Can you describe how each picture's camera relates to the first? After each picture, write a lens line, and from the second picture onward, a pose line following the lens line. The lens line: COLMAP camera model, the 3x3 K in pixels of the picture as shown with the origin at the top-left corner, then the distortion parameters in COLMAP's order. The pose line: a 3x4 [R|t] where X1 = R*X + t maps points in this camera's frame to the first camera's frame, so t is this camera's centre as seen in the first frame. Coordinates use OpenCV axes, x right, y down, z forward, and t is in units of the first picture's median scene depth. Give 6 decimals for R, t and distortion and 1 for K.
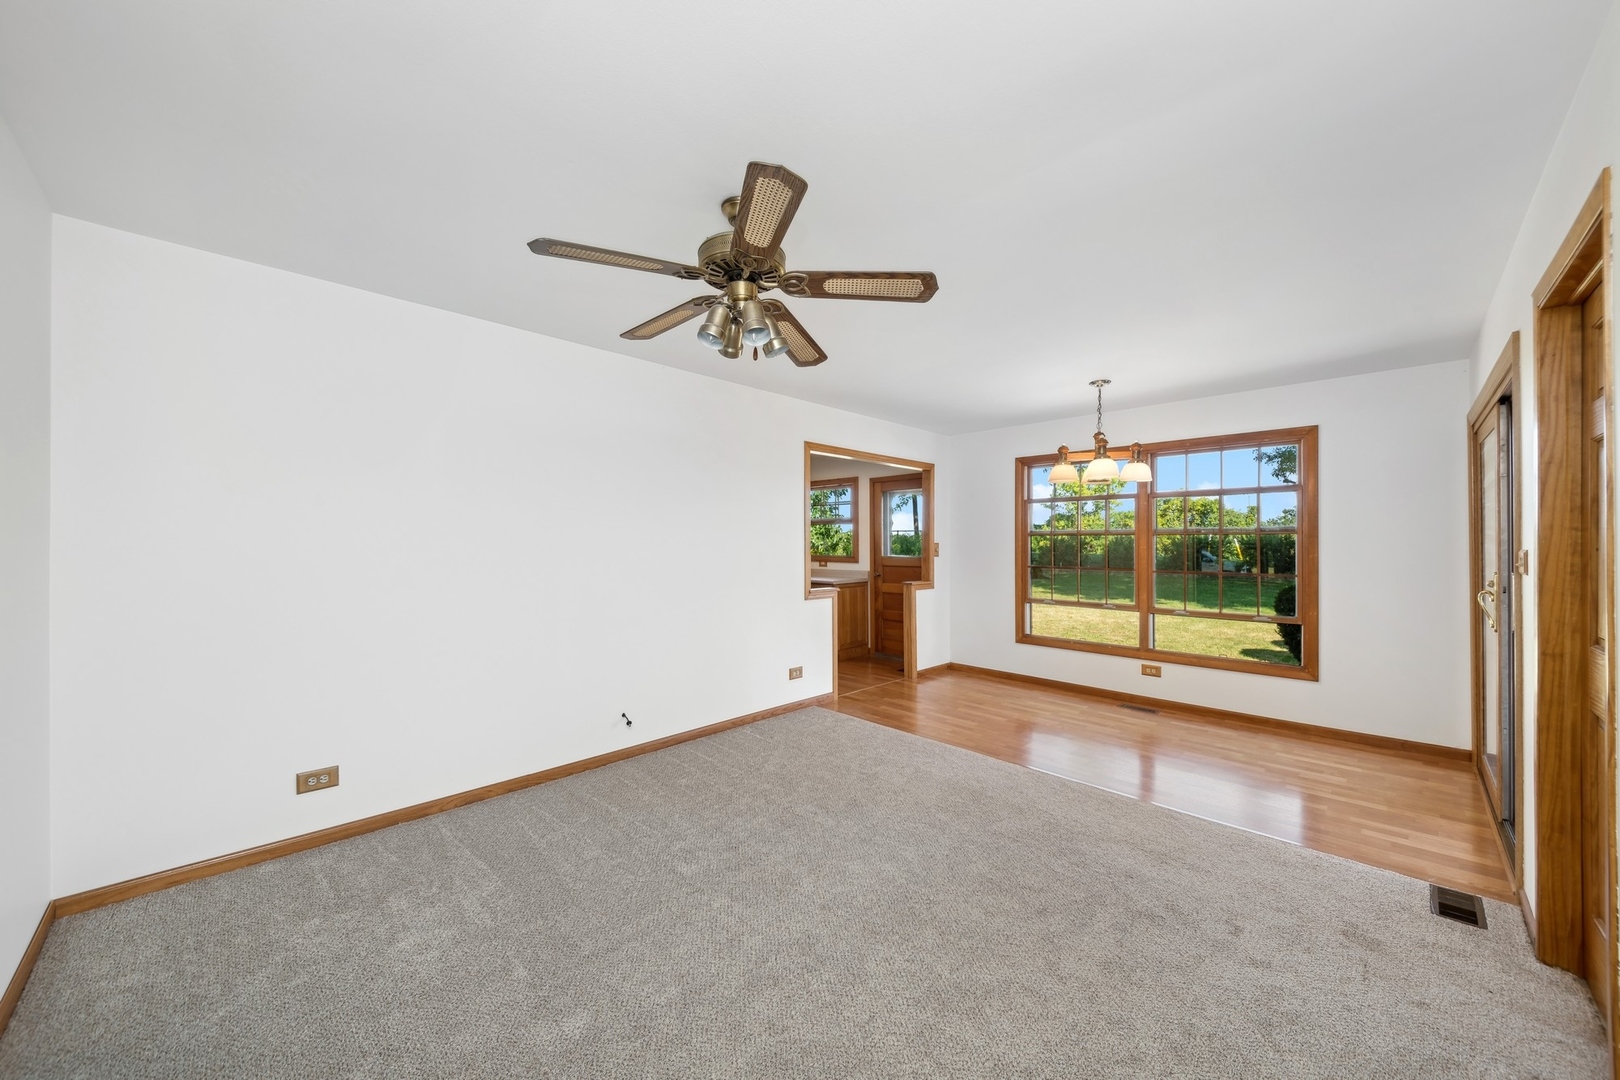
lens RADIAL K [[578.7, 0, 812.6], [0, 578.7, 549.3], [0, 0, 1]] dist [0.021547, -0.000717]
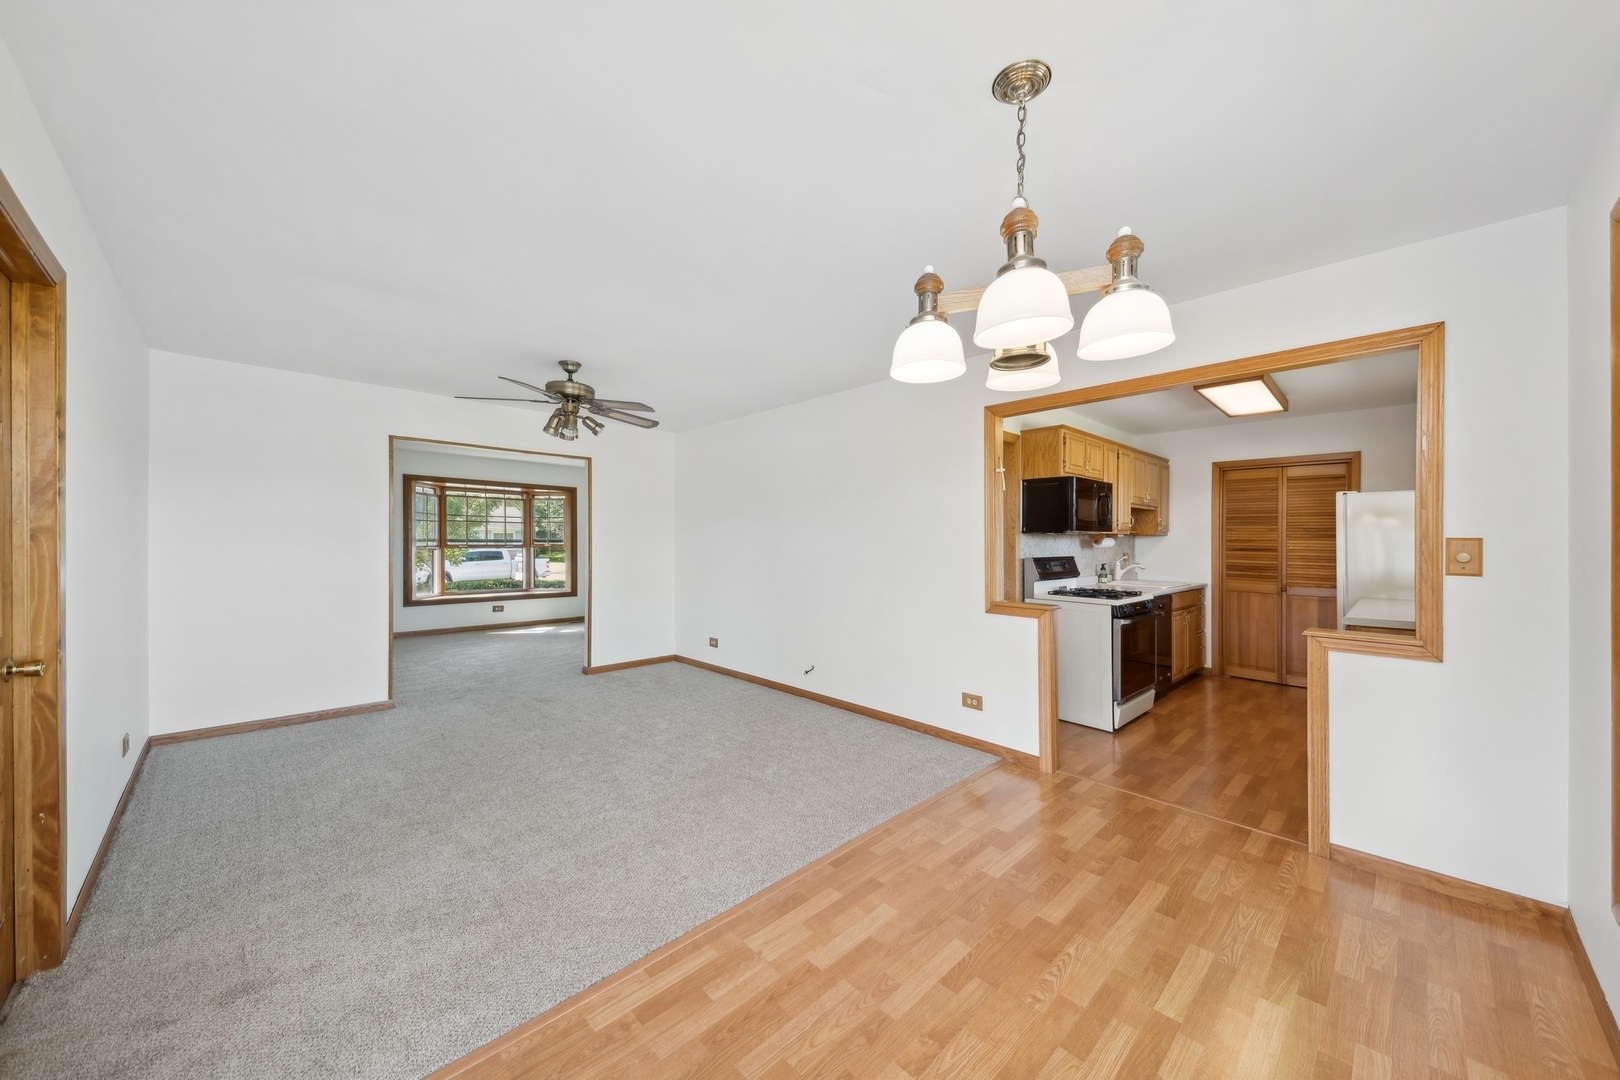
lens RADIAL K [[578.7, 0, 810.1], [0, 578.7, 544.7], [0, 0, 1]] dist [0.021547, -0.000717]
pose [[-0.022397, 0.008351, -0.999714, 0.711694], [-0.014109, 0.999863, 0.008668, -0.007296], [0.999650, 0.014299, -0.022276, 0.720070]]
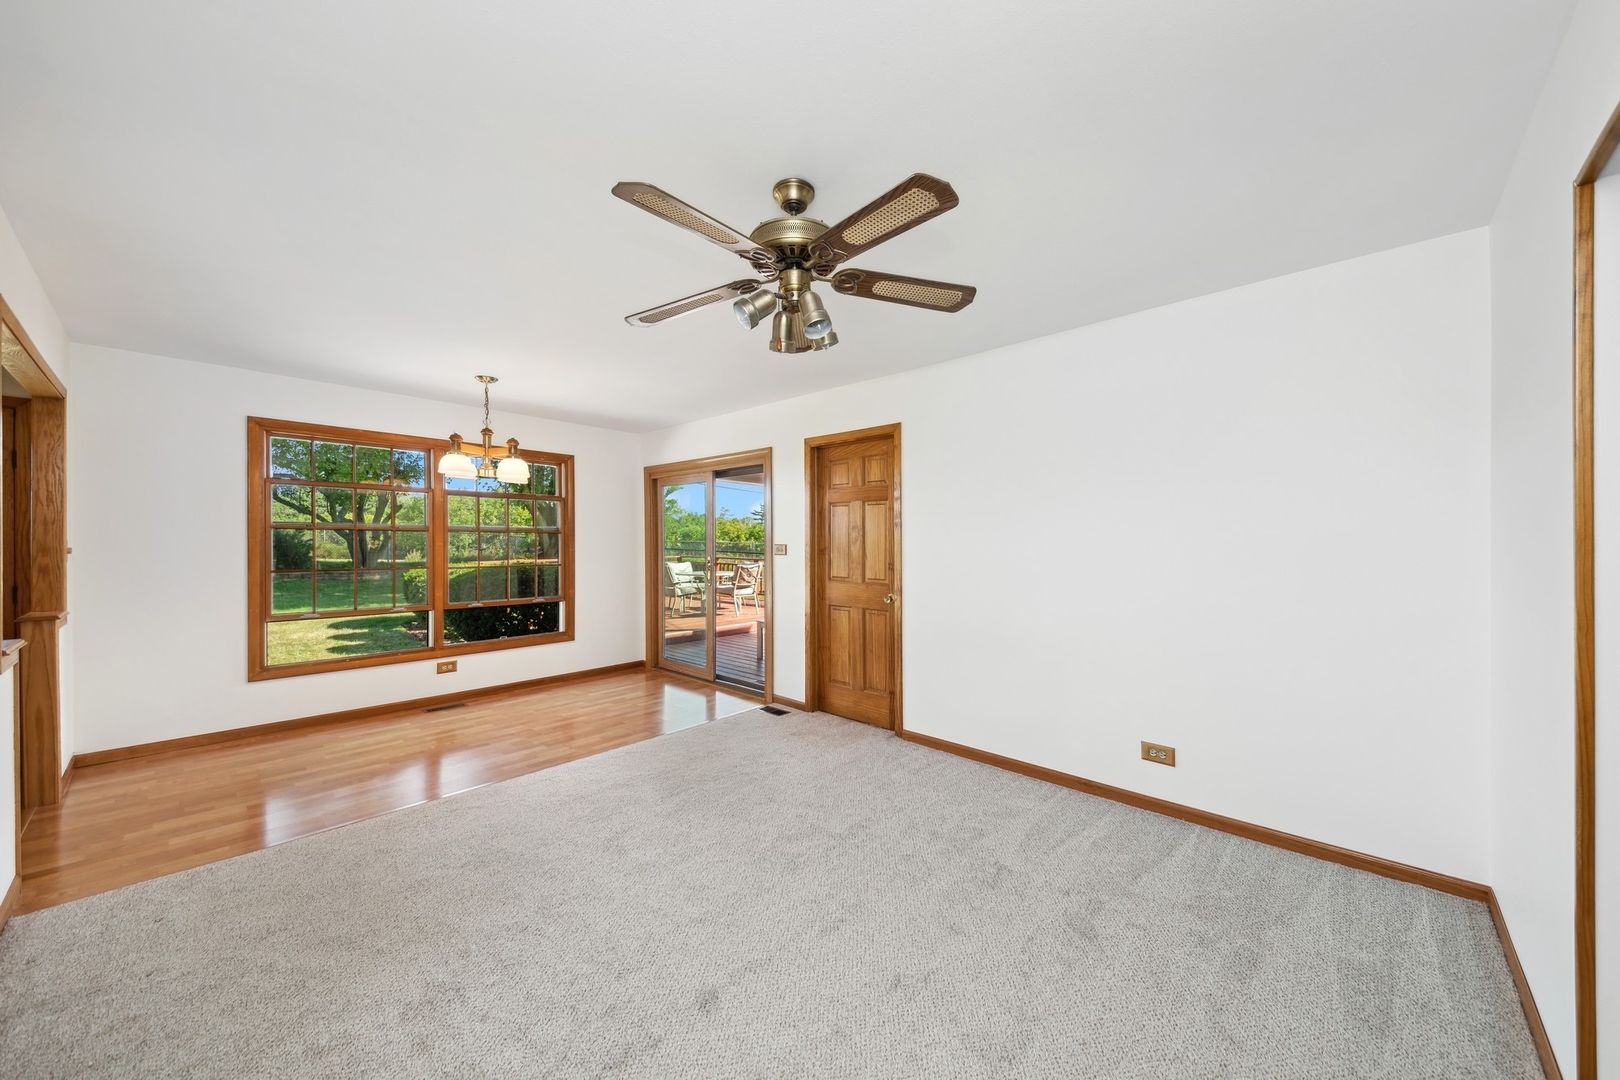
lens RADIAL K [[578.7, 0, 814.7], [0, 578.7, 542.8], [0, 0, 1]] dist [0.021547, -0.000717]
pose [[-0.026528, -0.007916, 0.999617, -0.423304], [0.007601, 0.999938, 0.008120, -0.008135], [-0.999619, 0.007814, -0.026466, 0.384626]]
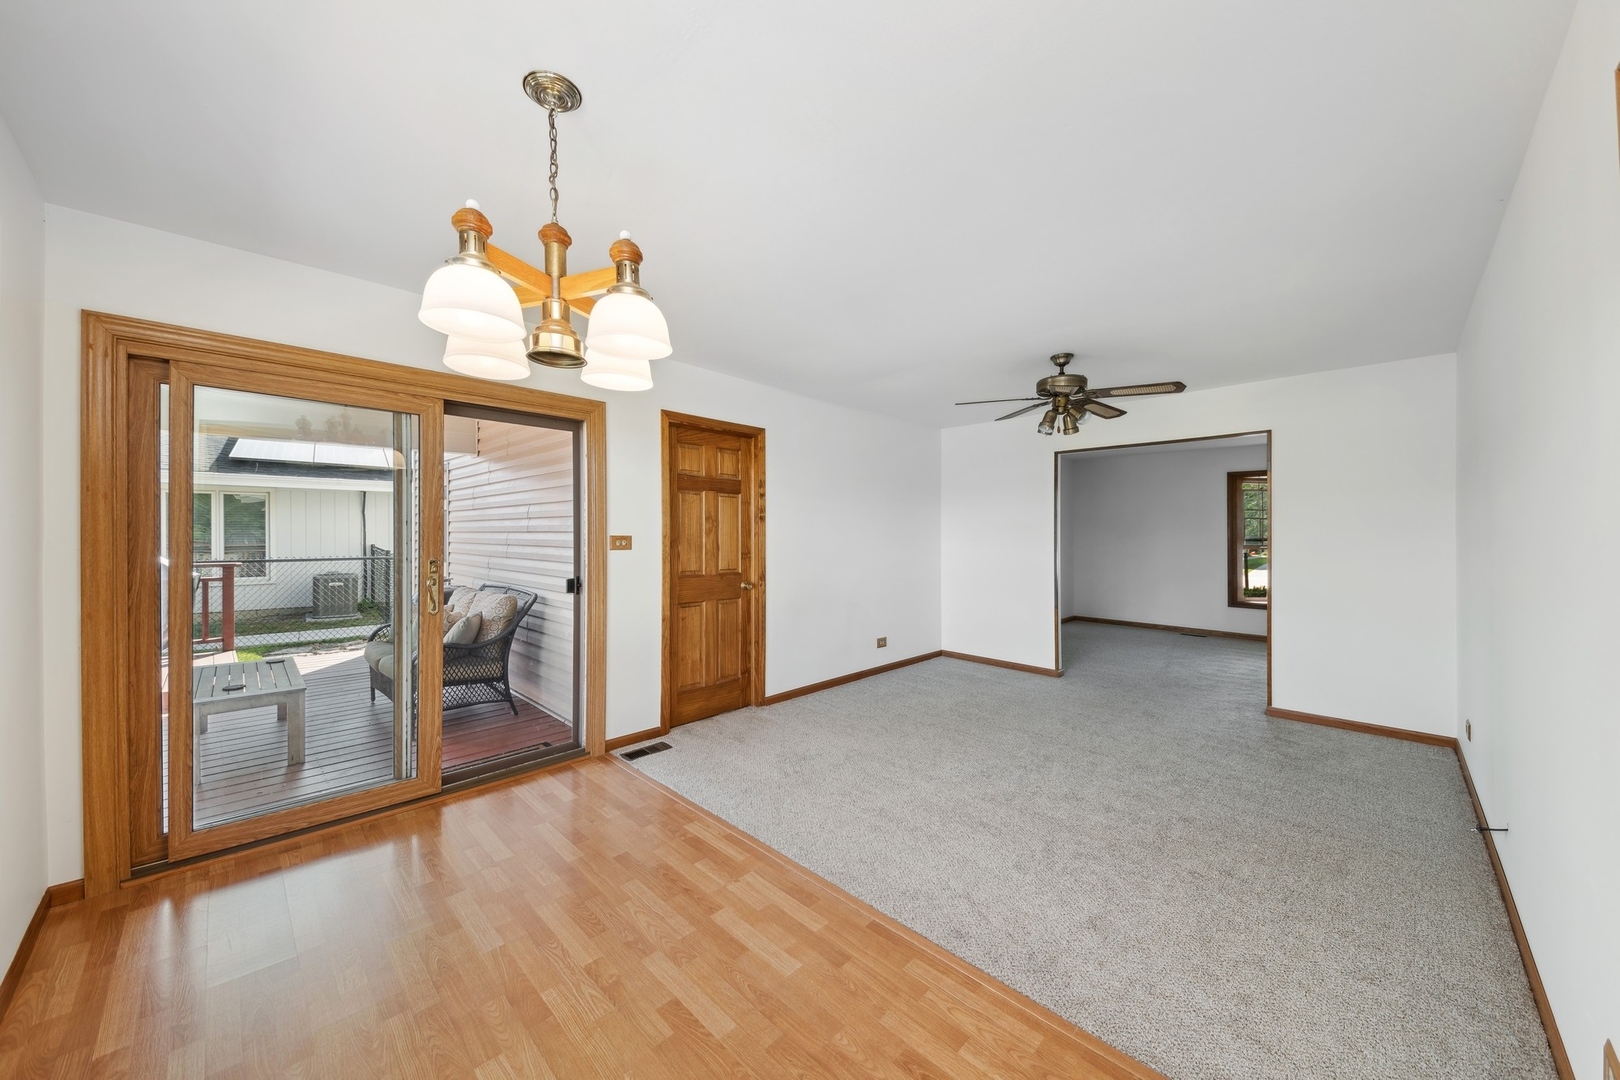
lens RADIAL K [[578.7, 0, 809.9], [0, 578.7, 534.5], [0, 0, 1]] dist [0.021547, -0.000717]
pose [[-0.999960, -0.008935, 0.000505, 0.280082], [-0.008926, 0.999828, 0.016270, -0.014872], [-0.000651, 0.016265, -0.999868, 1.130398]]
